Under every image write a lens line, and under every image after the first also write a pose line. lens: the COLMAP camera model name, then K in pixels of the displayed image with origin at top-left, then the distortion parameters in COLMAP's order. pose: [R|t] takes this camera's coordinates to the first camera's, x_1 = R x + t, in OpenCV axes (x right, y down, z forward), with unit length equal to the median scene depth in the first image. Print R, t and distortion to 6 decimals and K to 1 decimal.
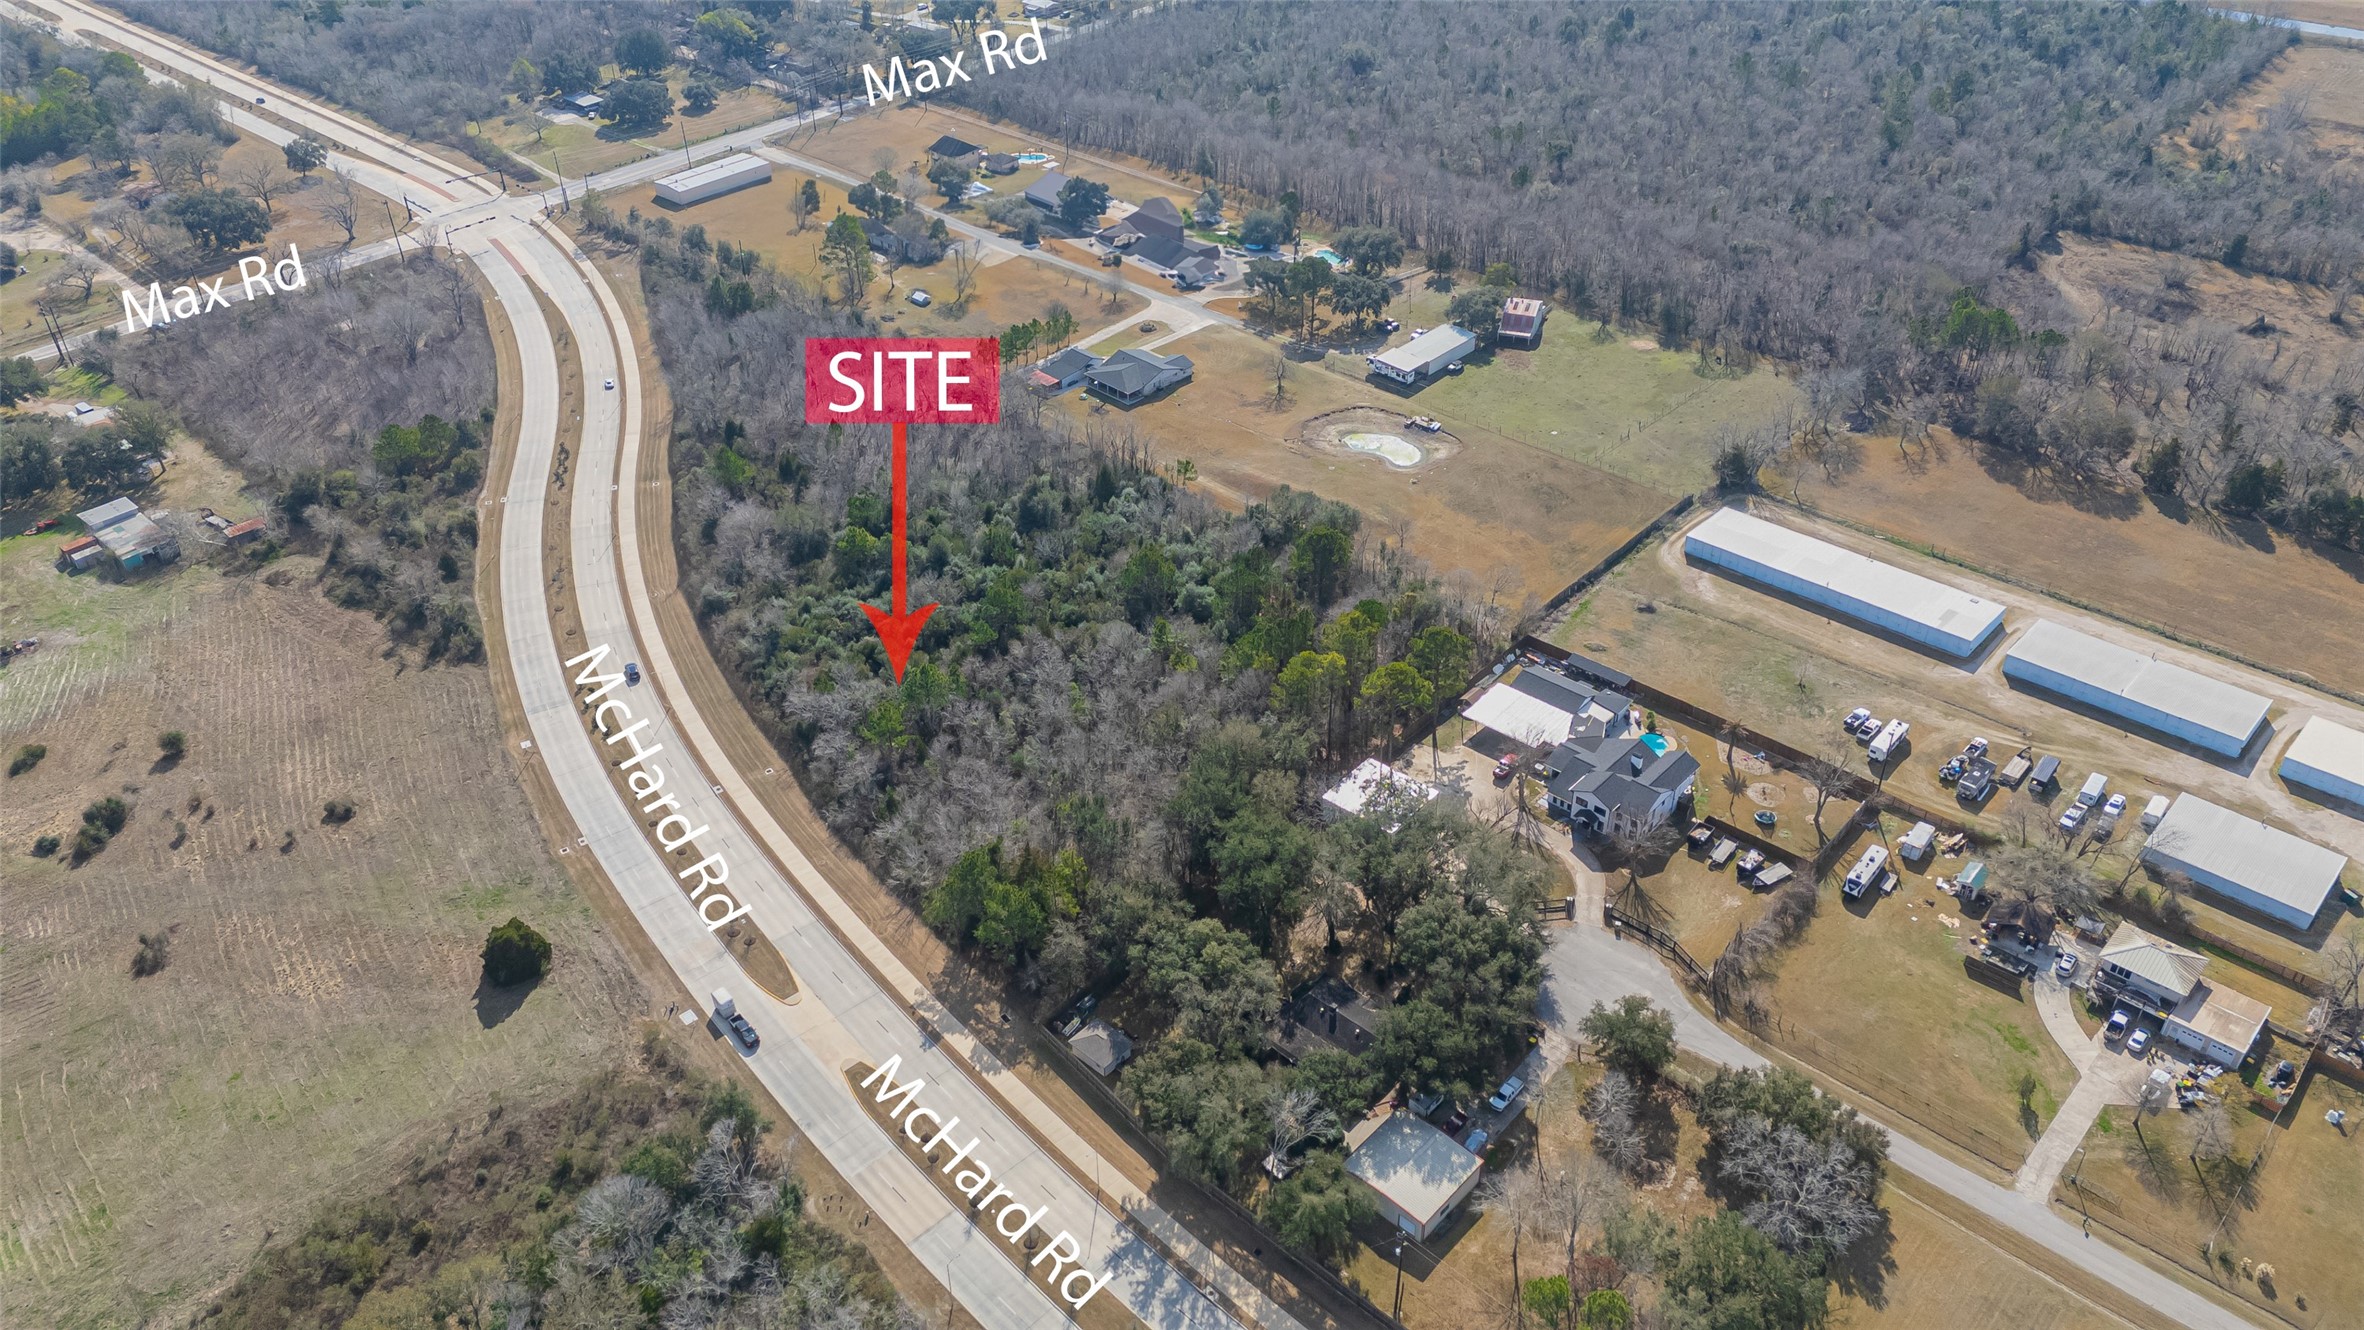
lens RADIAL K [[1726.6, 0, 1181.5], [0, 1726.6, 672.3], [0, 0, 1]] dist [0.085937, -0.086044]
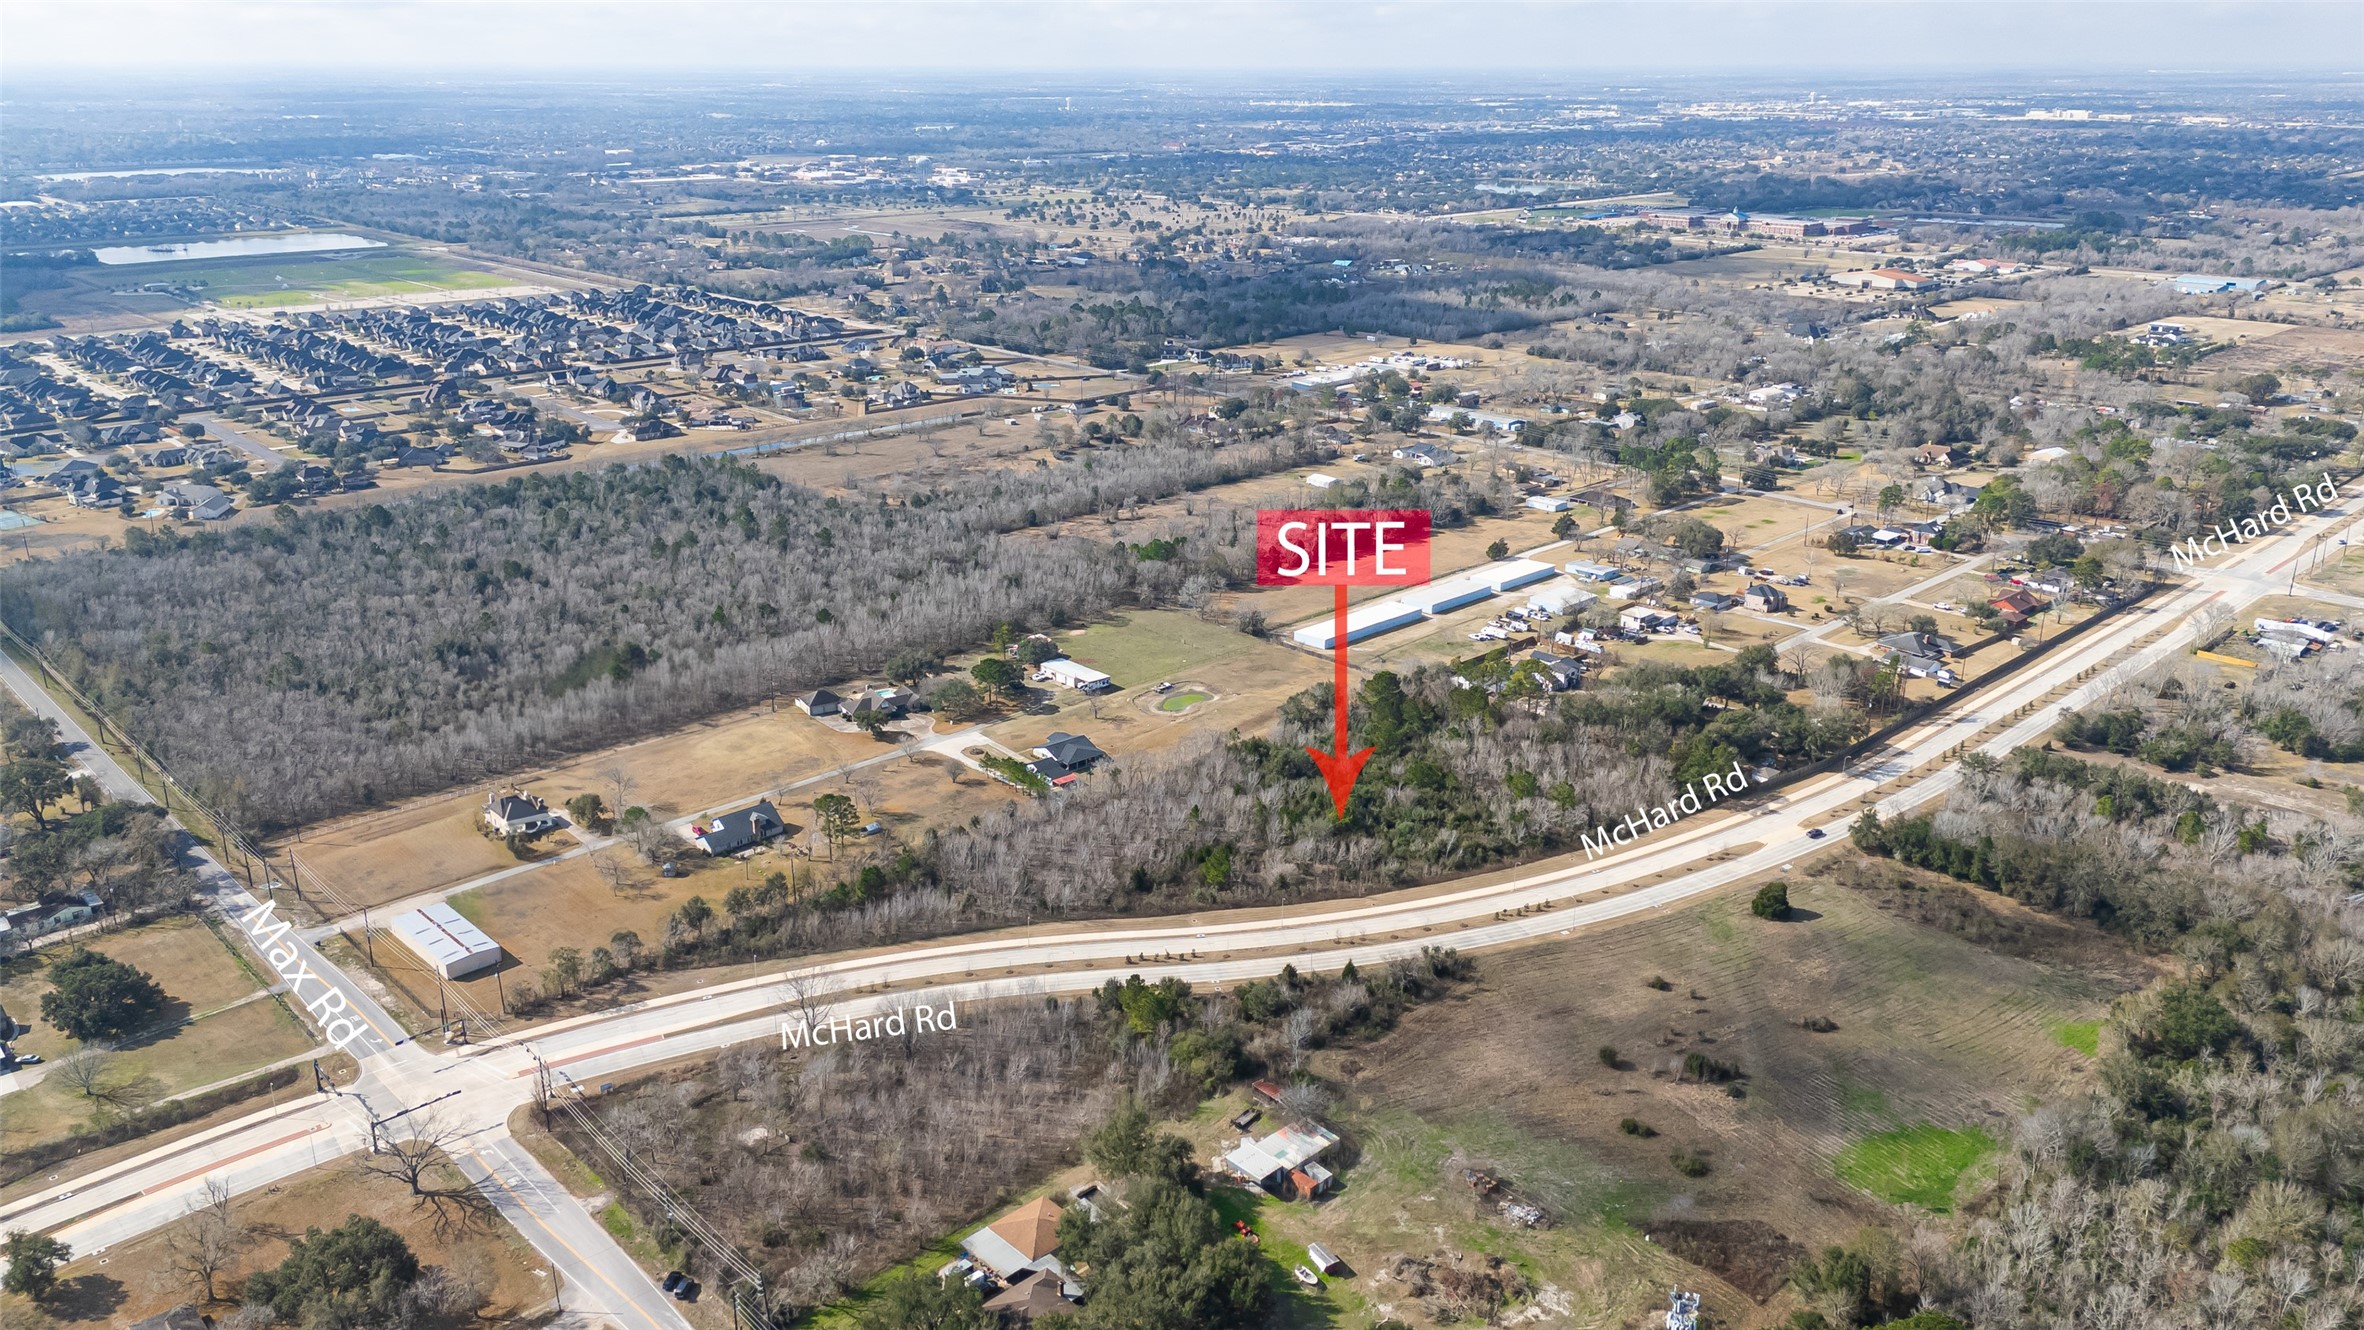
lens RADIAL K [[1726.6, 0, 1181.5], [0, 1726.6, 672.3], [0, 0, 1]] dist [0.085937, -0.086044]
pose [[0.066934, -0.316466, 0.946239, -1.449554], [0.579938, 0.784055, 0.221201, -0.539374], [-0.811906, 0.533955, 0.236011, 0.696210]]
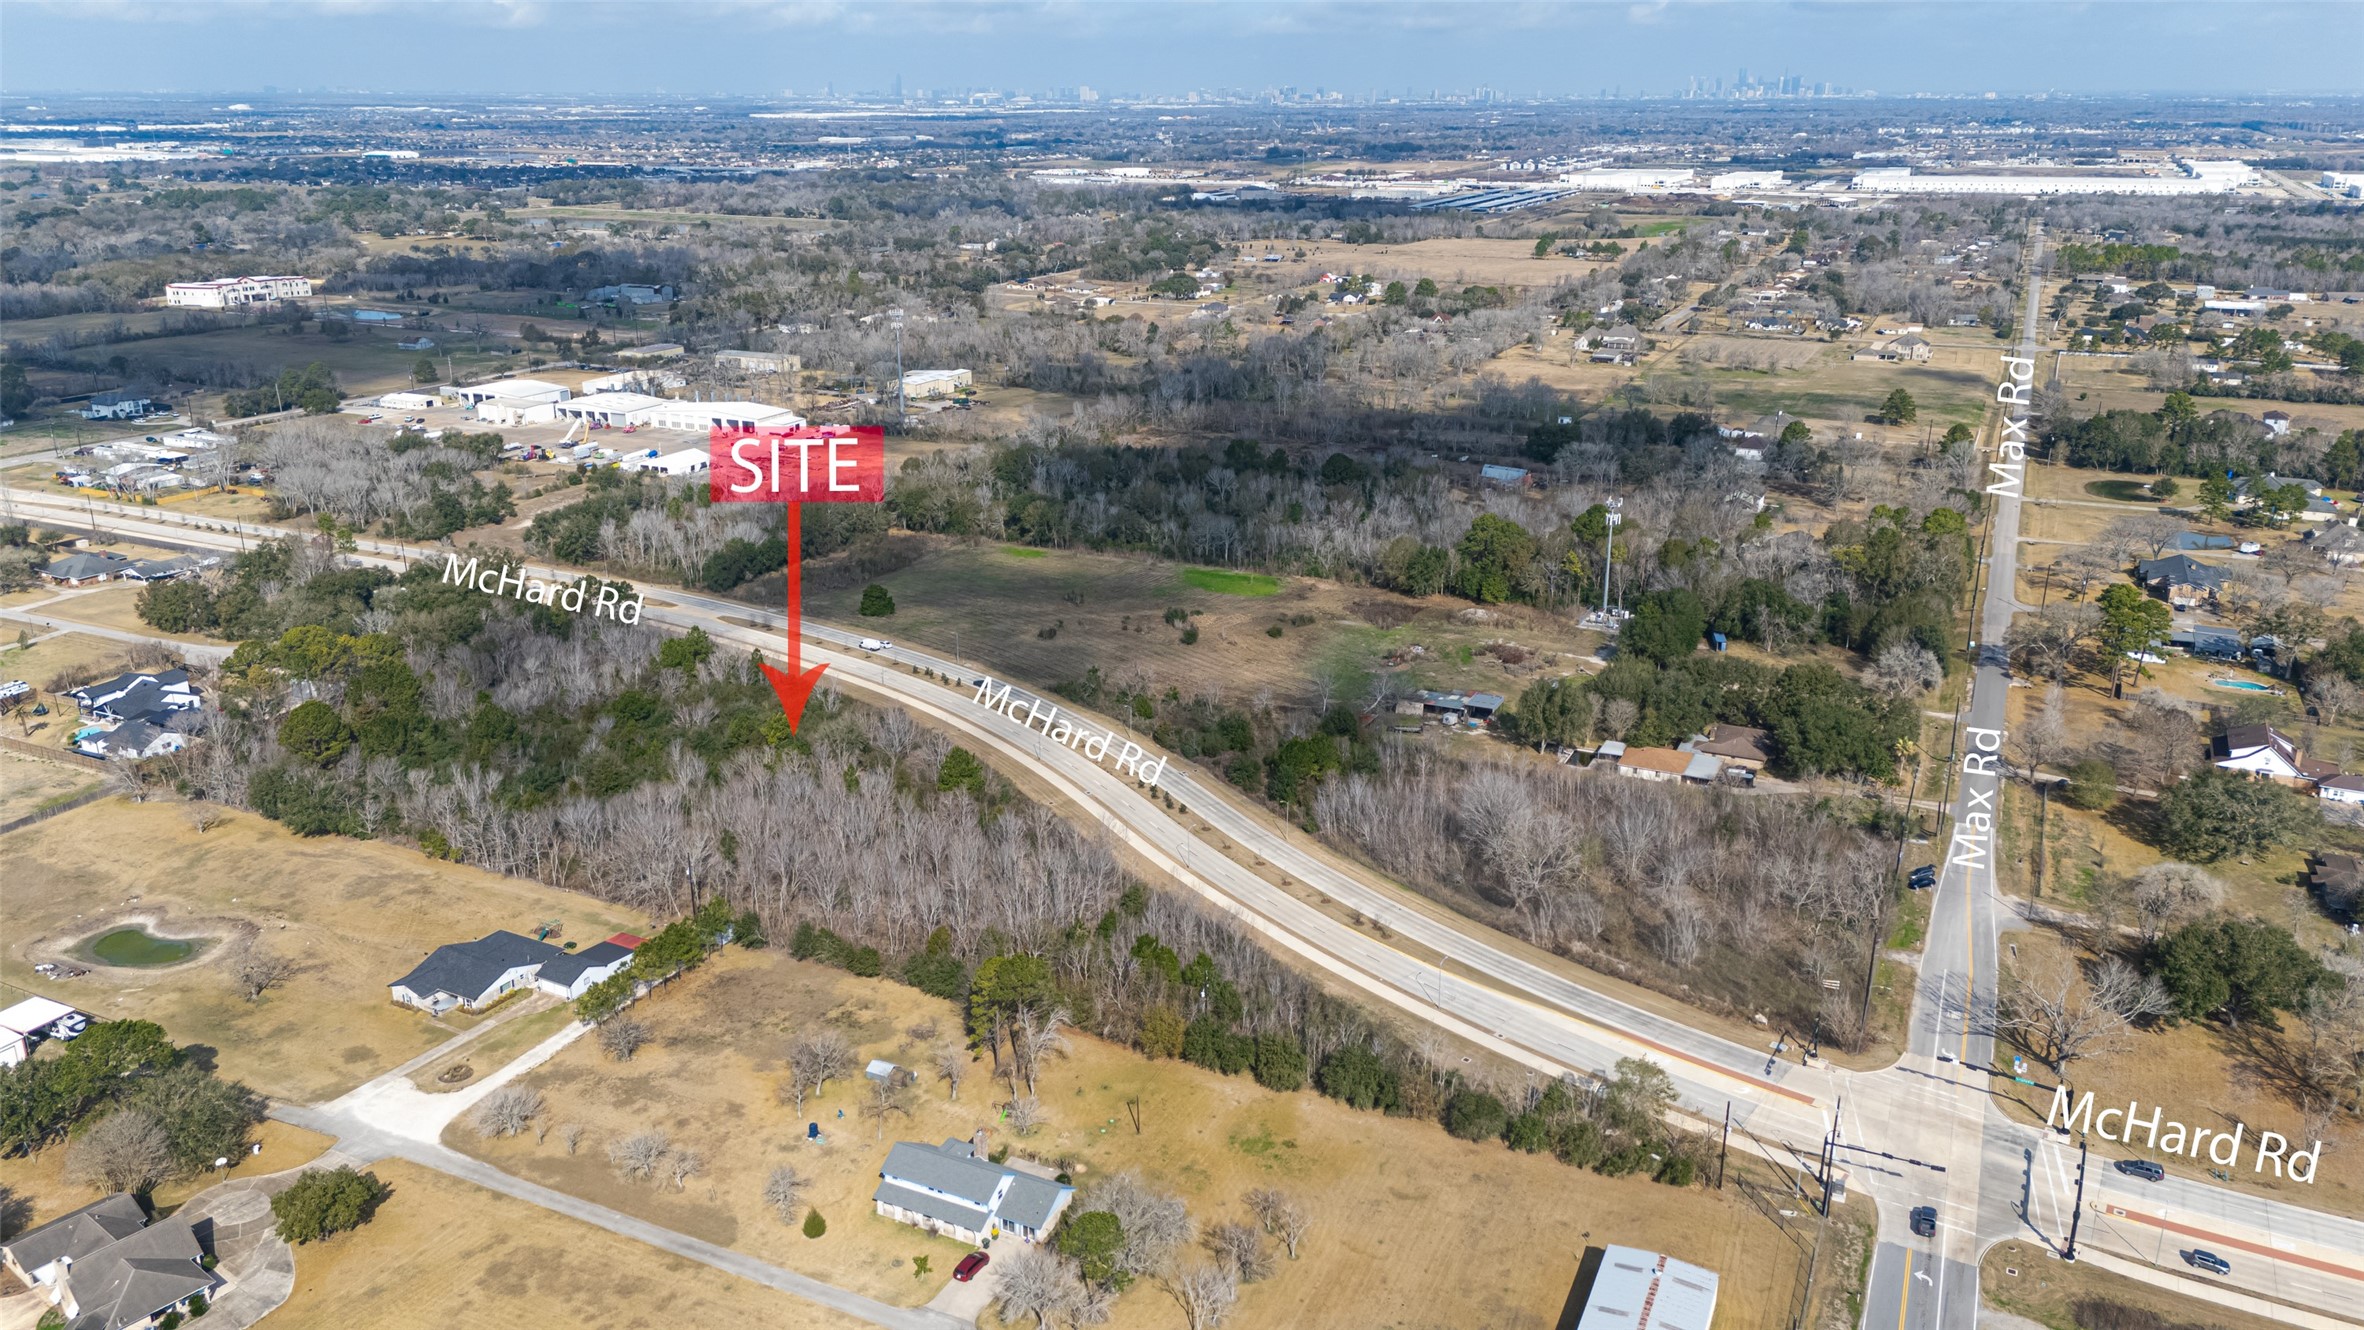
lens RADIAL K [[1726.6, 0, 1181.5], [0, 1726.6, 672.3], [0, 0, 1]] dist [0.085937, -0.086044]
pose [[-0.955631, 0.111527, -0.272639, -0.132662], [-0.157180, 0.589717, 0.792167, -0.971614], [0.249128, 0.799872, -0.546022, 1.586505]]
